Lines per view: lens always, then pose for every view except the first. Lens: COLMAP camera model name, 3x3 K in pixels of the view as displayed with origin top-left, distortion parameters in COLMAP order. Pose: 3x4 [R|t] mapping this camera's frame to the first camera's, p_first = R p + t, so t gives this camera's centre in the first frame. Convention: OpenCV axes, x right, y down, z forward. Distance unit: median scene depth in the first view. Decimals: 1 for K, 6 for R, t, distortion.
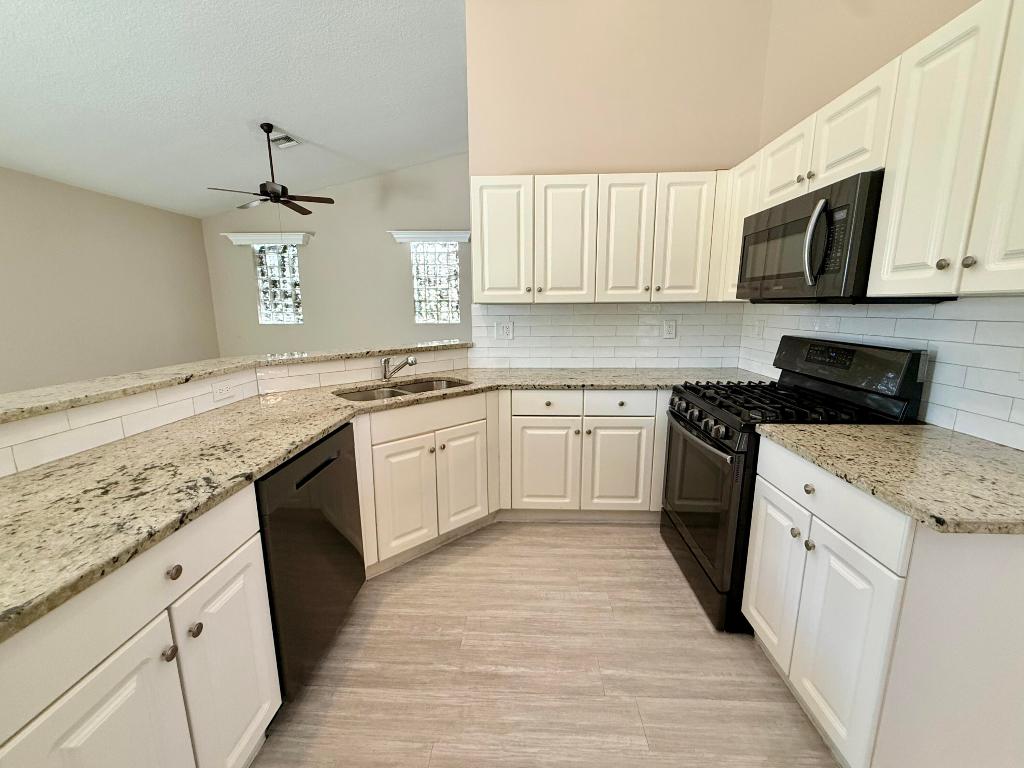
lens RADIAL K [[410.0, 0, 511.1], [0, 410.0, 384.6], [0, 0, 1]] dist [0.001191, 0.000148]
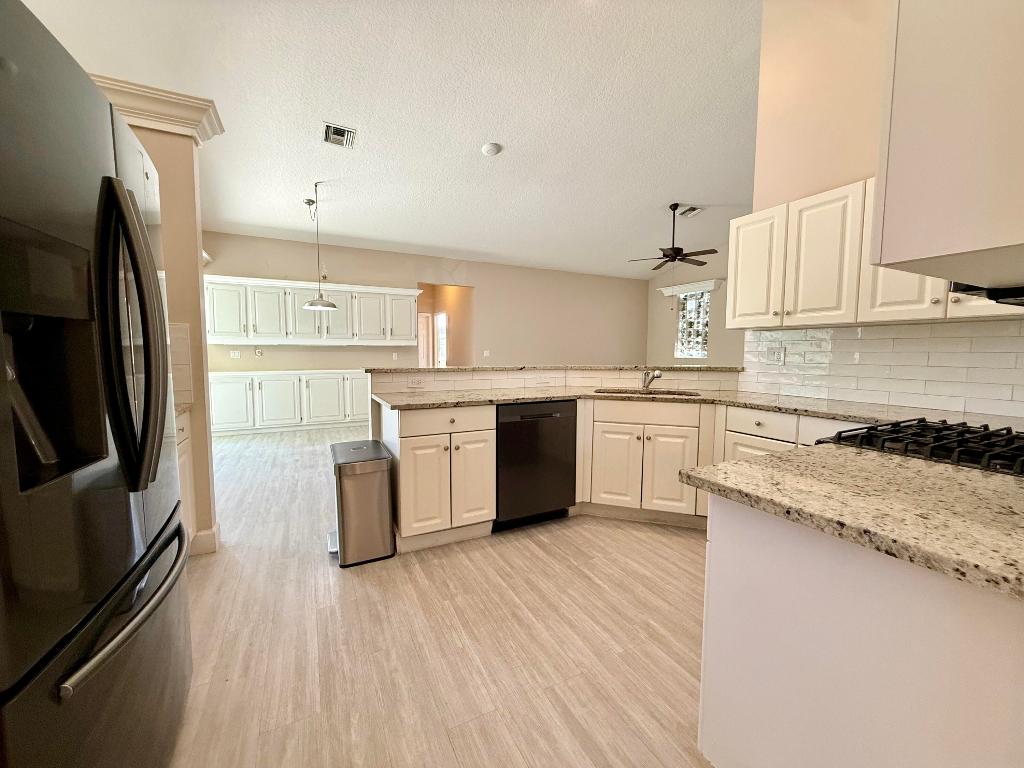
lens RADIAL K [[410.0, 0, 512.0], [0, 410.0, 384.7], [0, 0, 1]] dist [0.001191, 0.000148]
pose [[0.492492, 0.078936, -0.866730, 0.534477], [-0.167232, 0.985904, -0.005235, 0.047498], [0.854099, 0.147523, 0.498750, -0.026864]]
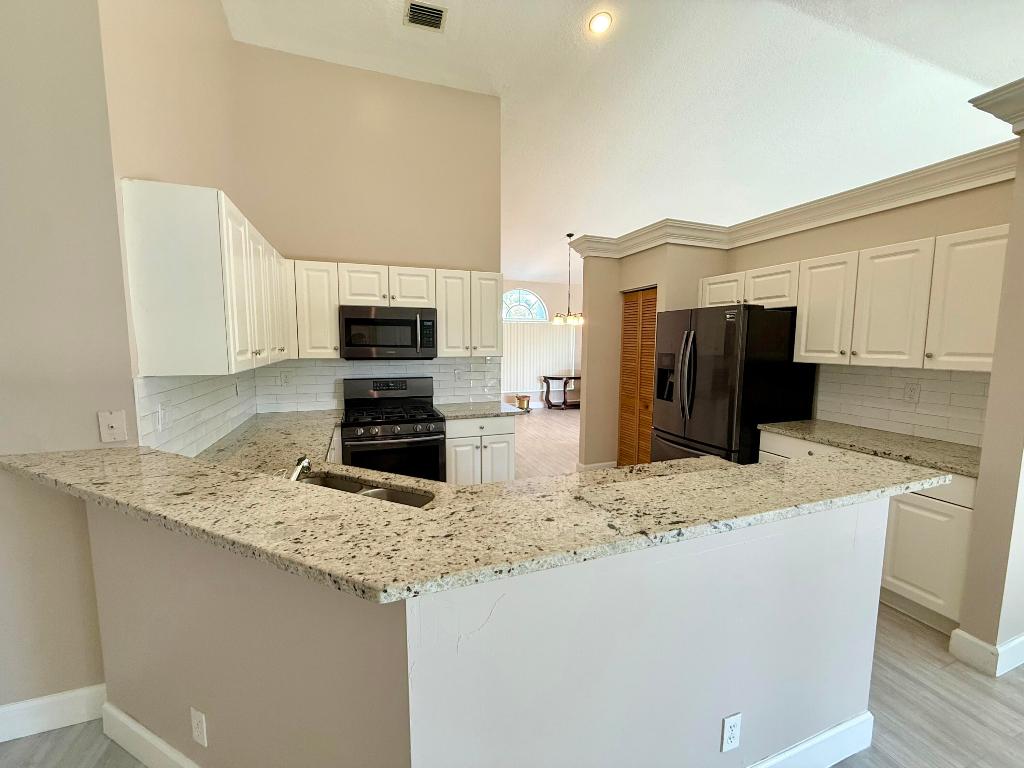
lens RADIAL K [[410.0, 0, 511.5], [0, 410.0, 382.0], [0, 0, 1]] dist [0.001191, 0.000148]
pose [[-0.380431, -0.086124, 0.920791, -0.782801], [0.172002, 0.971693, 0.161949, -0.191469], [-0.908674, 0.219988, -0.354848, 0.734653]]
